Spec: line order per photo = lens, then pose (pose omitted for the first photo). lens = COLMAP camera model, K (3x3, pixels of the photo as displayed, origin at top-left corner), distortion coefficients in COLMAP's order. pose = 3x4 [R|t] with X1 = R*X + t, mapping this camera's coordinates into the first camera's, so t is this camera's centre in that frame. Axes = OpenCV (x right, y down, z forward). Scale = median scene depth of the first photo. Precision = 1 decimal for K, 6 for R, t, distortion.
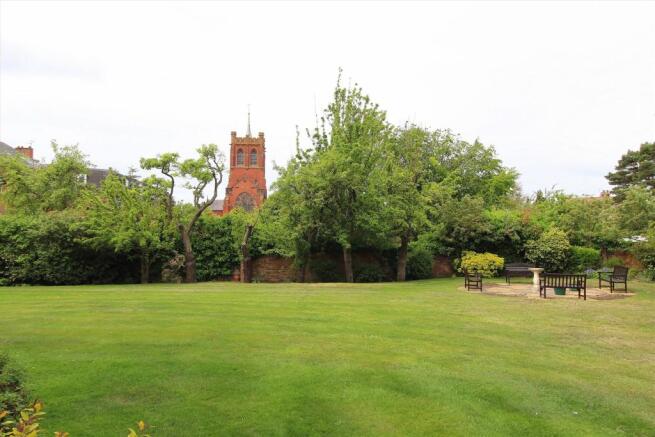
lens RADIAL K [[307.9, 0, 328.6], [0, 307.9, 212.0], [0, 0, 1]] dist [-0.008293, -0.001390]
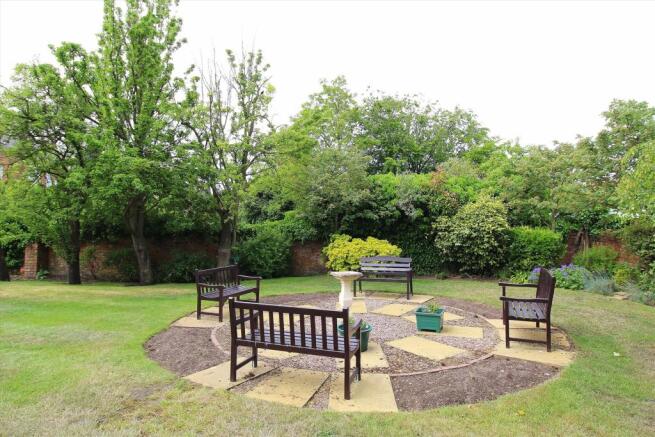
lens RADIAL K [[281.6, 0, 327.5], [0, 281.6, 209.6], [0, 0, 1]] dist [-0.002740, -0.000285]
pose [[0.993814, -0.008716, -0.110714, 0.497360], [0.011742, 0.999574, 0.026716, 0.060686], [0.110434, -0.027851, 0.993493, 0.429205]]
